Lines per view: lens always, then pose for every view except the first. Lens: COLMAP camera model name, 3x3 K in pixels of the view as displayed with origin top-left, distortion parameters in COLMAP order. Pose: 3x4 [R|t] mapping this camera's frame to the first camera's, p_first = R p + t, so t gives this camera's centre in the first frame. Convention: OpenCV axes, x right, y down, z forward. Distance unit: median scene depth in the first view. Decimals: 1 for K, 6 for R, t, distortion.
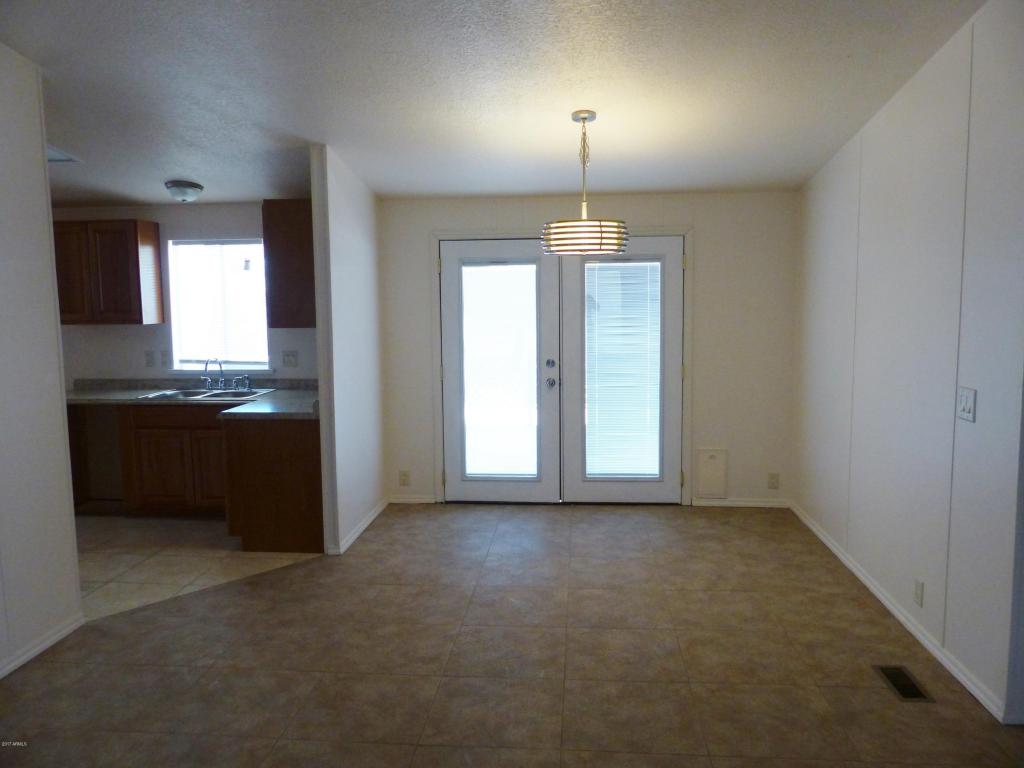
lens RADIAL K [[896.7, 0, 514.8], [0, 896.7, 413.2], [0, 0, 1]] dist [0.010309, -0.000606]
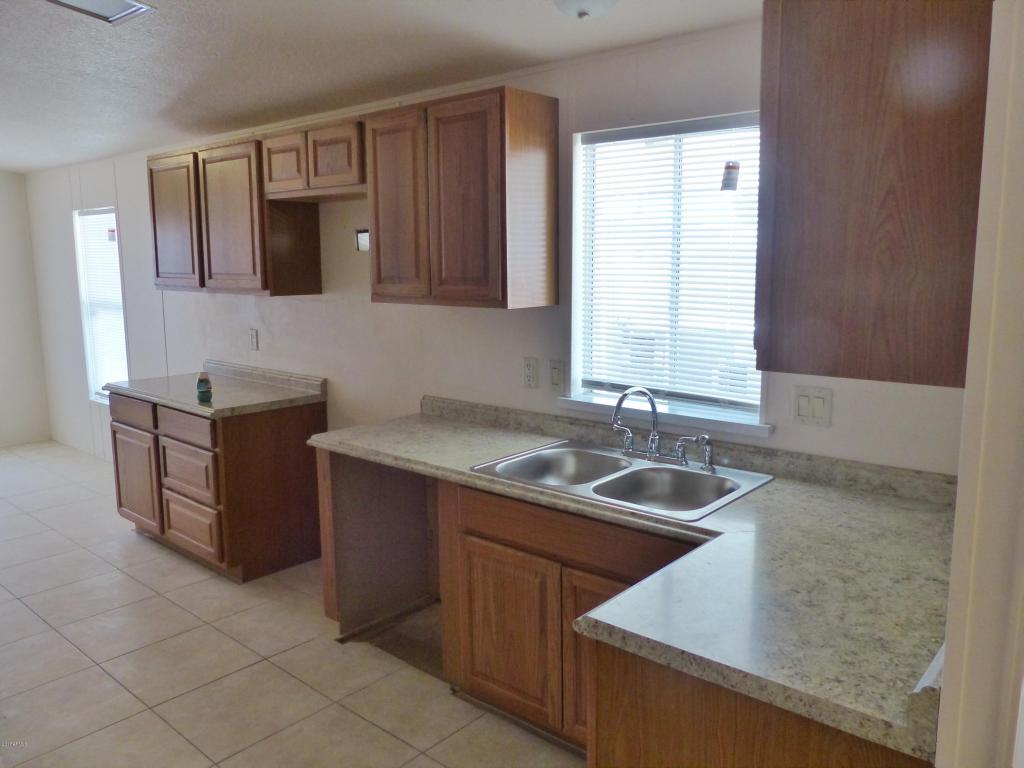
lens RADIAL K [[784.4, 0, 512.0], [0, 784.4, 384.0], [0, 0, 1]] dist [-0.003861, -0.005945]
pose [[0.827595, 0.093520, -0.553480, -0.169198], [-0.070288, 0.995528, 0.063112, -0.083603], [0.556907, -0.013328, 0.830468, 0.632596]]
